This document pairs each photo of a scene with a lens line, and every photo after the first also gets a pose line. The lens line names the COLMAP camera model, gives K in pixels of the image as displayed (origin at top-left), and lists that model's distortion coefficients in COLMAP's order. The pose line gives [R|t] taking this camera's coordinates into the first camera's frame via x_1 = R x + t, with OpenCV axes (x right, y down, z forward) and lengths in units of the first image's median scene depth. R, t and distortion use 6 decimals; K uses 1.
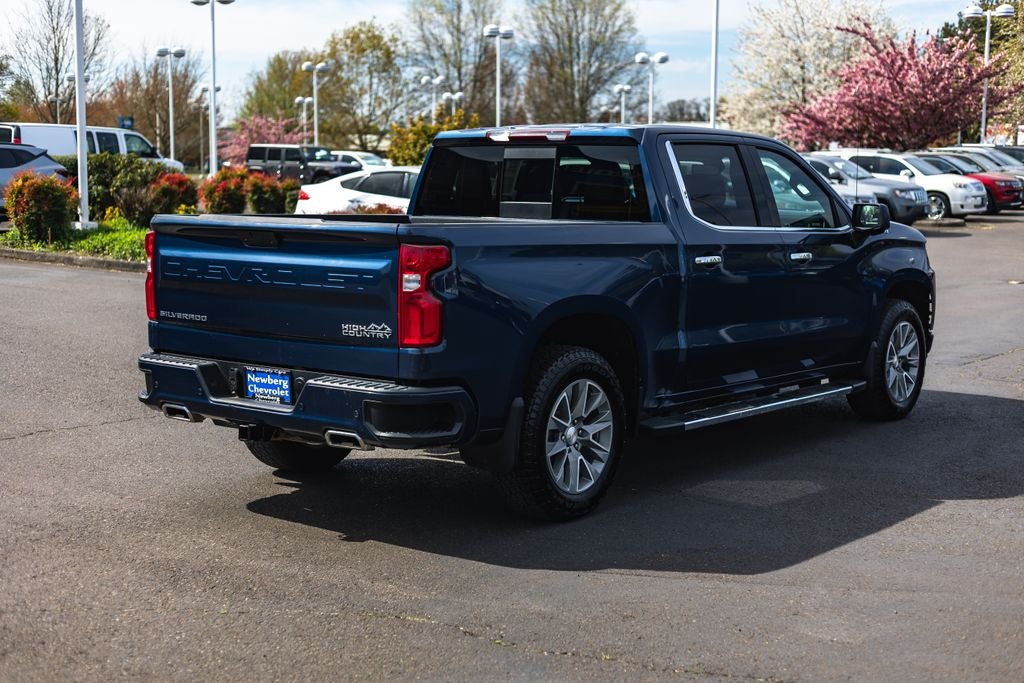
lens RADIAL K [[1491.6, 0, 512.0], [0, 1491.6, 341.5], [0, 0, 1]] dist [0.012998, 0.047491]
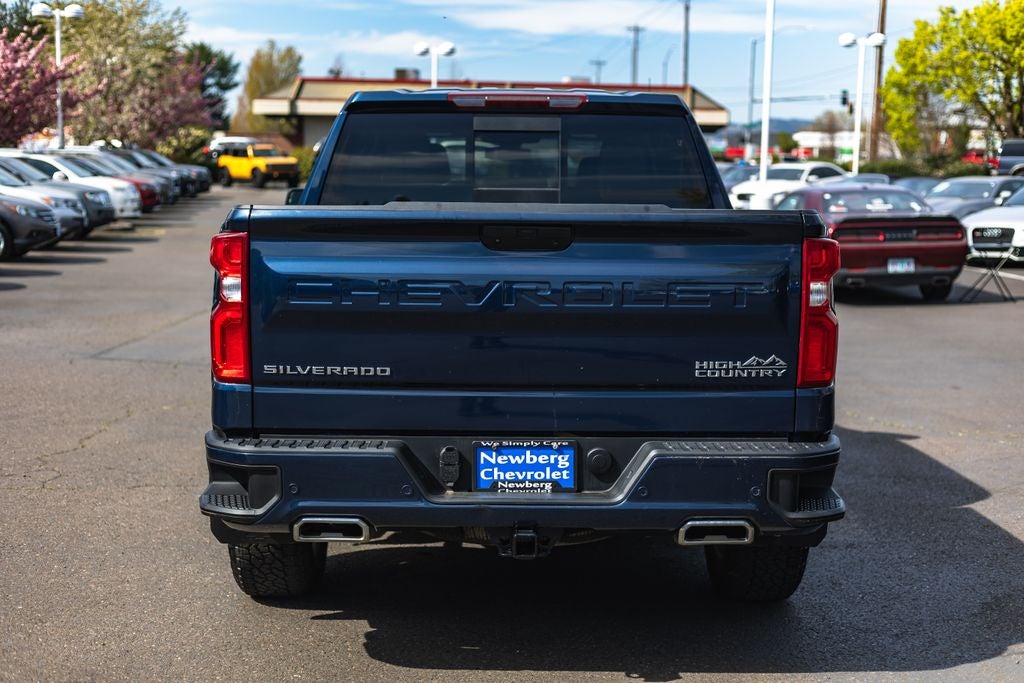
lens RADIAL K [[1491.6, 0, 512.0], [0, 1491.6, 341.5], [0, 0, 1]] dist [0.012998, 0.047491]
pose [[0.777694, -0.064388, 0.625337, -0.180285], [0.067835, 0.997528, 0.018348, -0.011618], [-0.624973, 0.028151, 0.780139, 0.159130]]
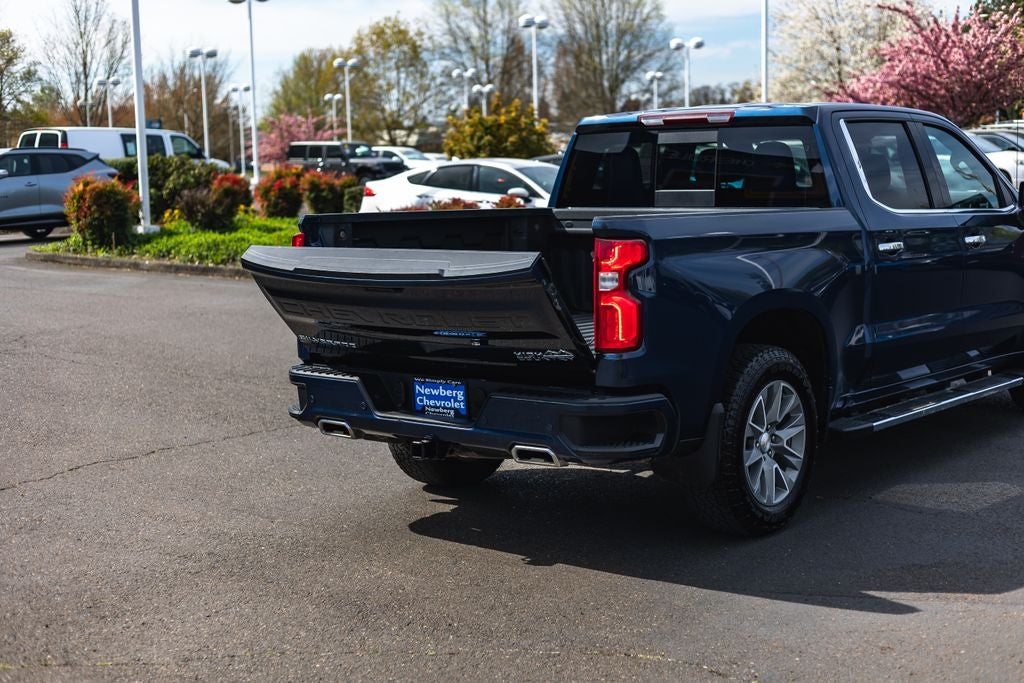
lens RADIAL K [[1492.1, 0, 514.4], [0, 1492.1, 327.2], [0, 0, 1]] dist [0.020348, 0.043845]
pose [[0.999491, -0.027971, -0.015333, -0.032569], [0.027908, 0.999601, -0.004305, -0.002664], [0.015447, 0.003875, 0.999873, 0.026262]]
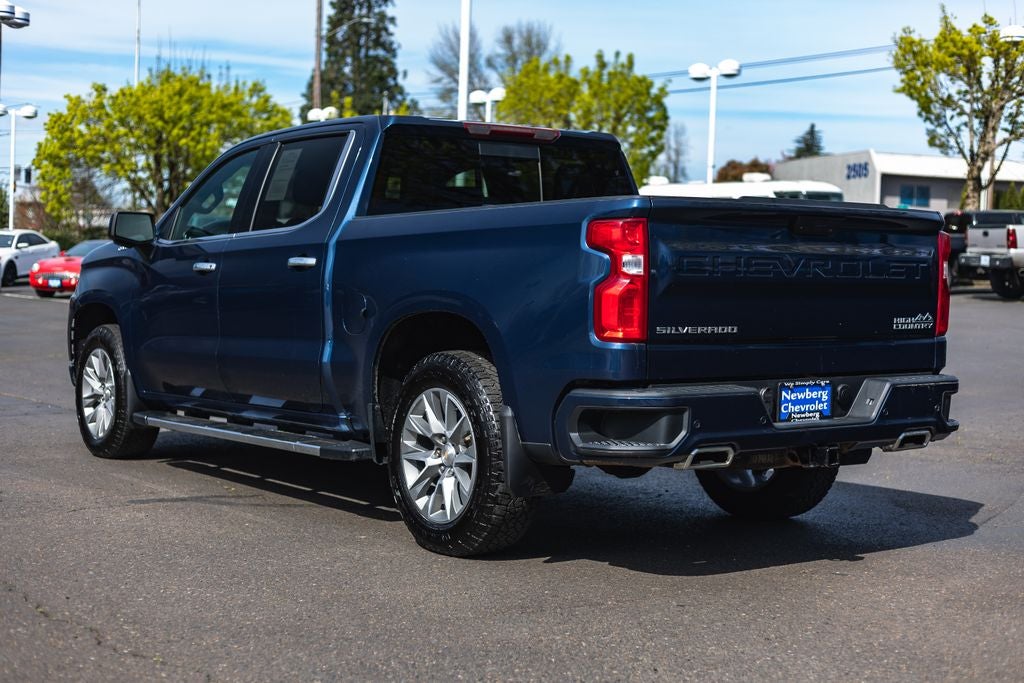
lens RADIAL K [[1491.6, 0, 512.0], [0, 1491.6, 341.5], [0, 0, 1]] dist [0.012998, 0.047491]
pose [[0.266958, -0.045407, 0.962638, -0.324966], [0.099815, 0.994820, 0.019245, -0.011765], [-0.958525, 0.090948, 0.270107, 0.295132]]
